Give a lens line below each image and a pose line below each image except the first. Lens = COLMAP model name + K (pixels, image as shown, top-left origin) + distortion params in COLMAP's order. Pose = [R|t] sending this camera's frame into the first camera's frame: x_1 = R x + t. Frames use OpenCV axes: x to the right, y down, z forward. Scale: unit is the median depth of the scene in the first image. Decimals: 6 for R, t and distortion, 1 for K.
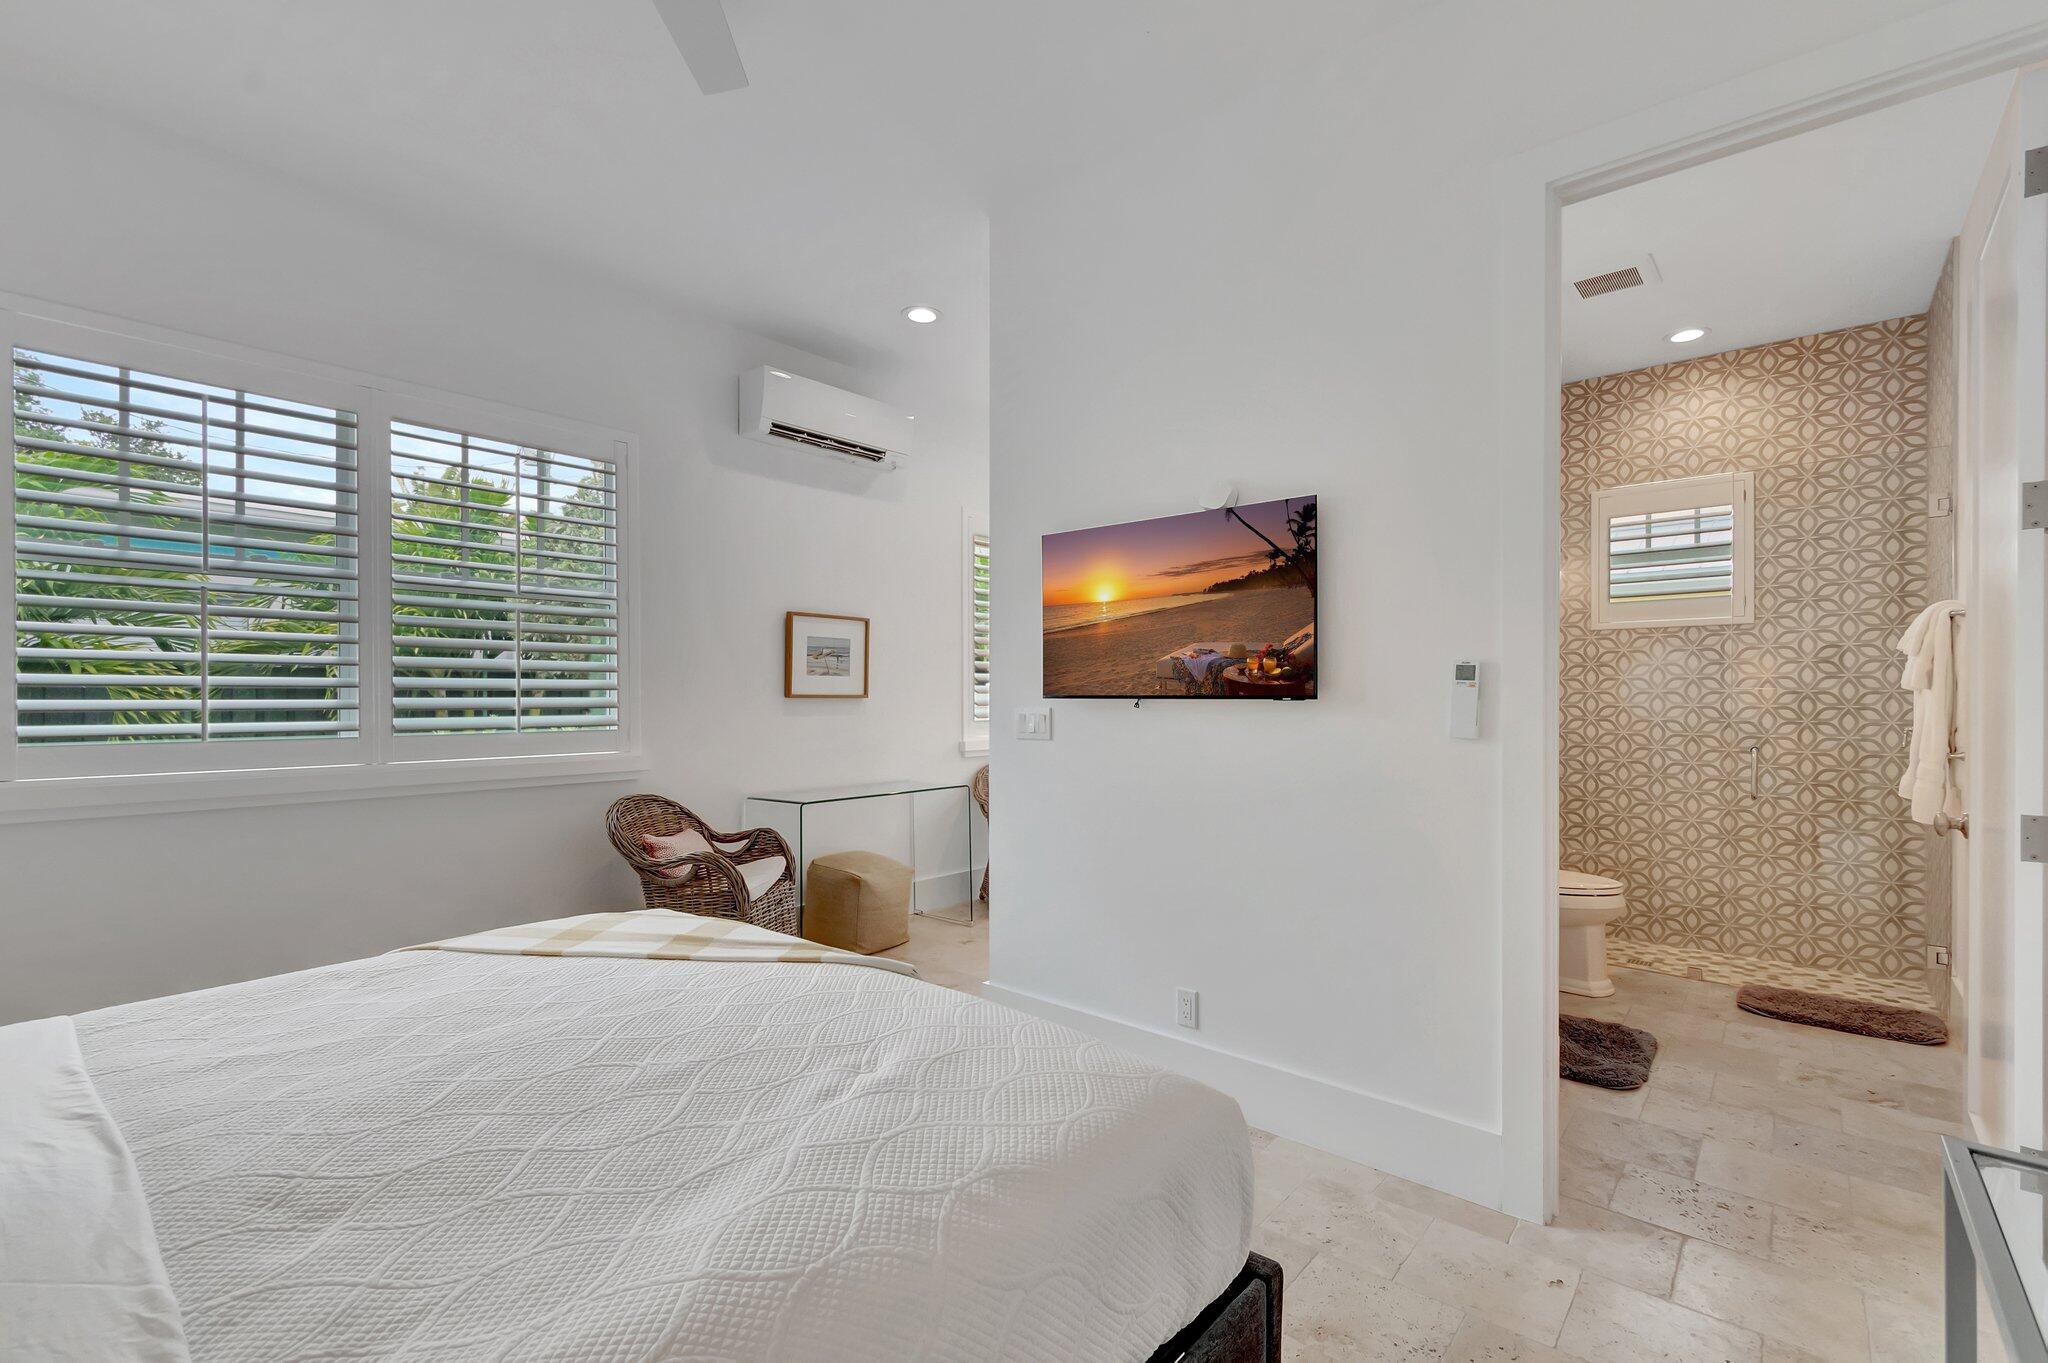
lens RADIAL K [[901.6, 0, 1023.5], [0, 901.6, 705.0], [0, 0, 1]] dist [-0.001180, -0.000259]
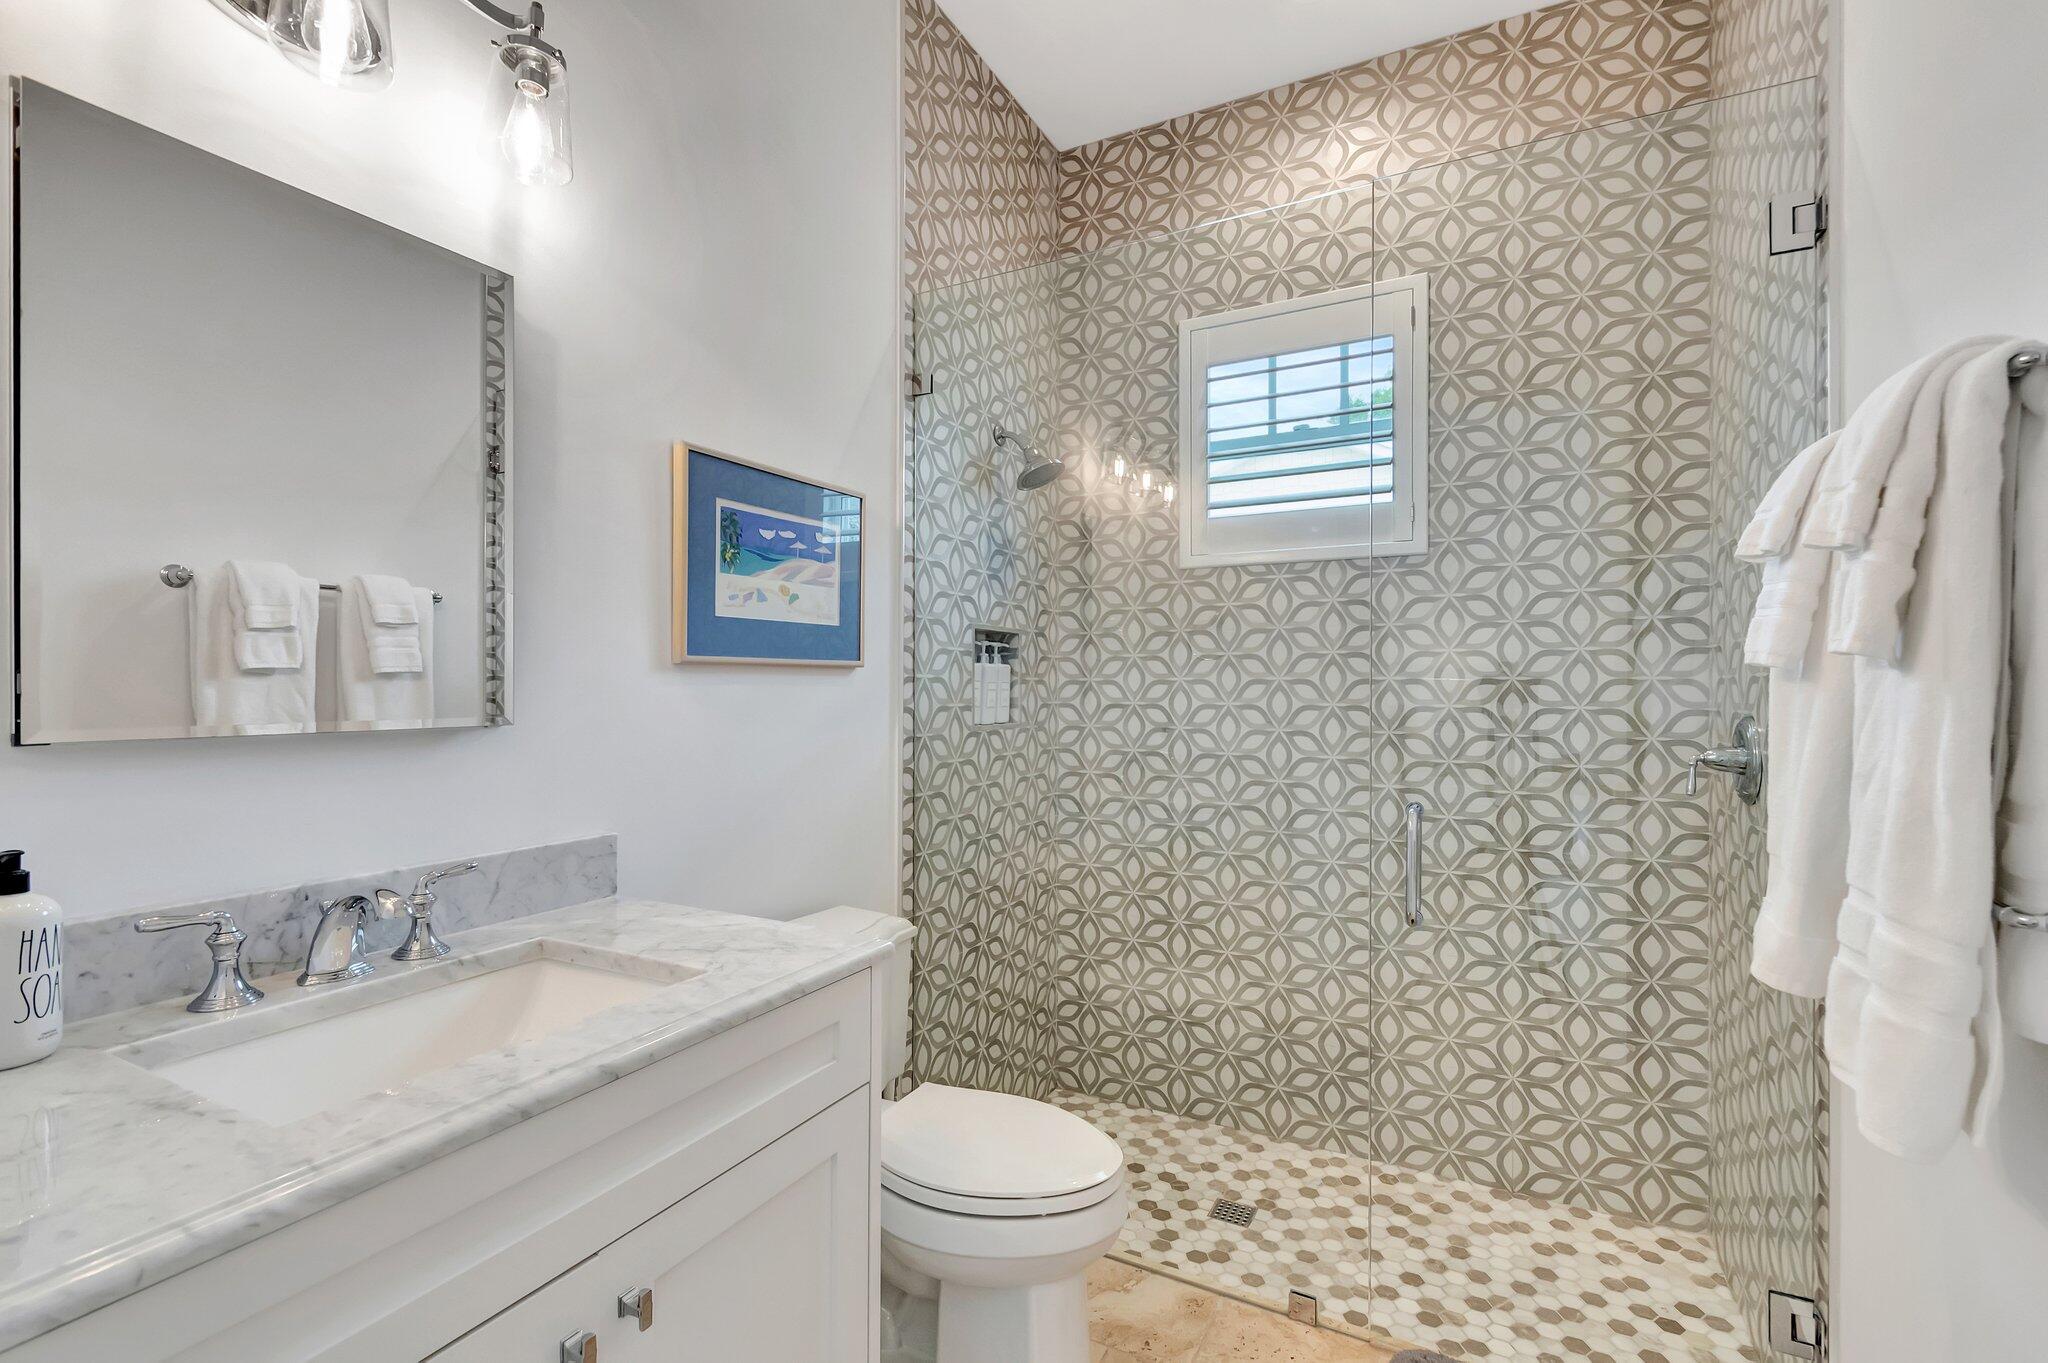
lens RADIAL K [[903.9, 0, 1027.4], [0, 903.9, 696.2], [0, 0, 1]] dist [0.005747, -0.001105]
pose [[0.973633, -0.001976, 0.228110, 0.452213], [0.002030, 0.999998, -0.000004, -0.005541], [-0.228109, 0.000467, 0.973635, 0.525310]]
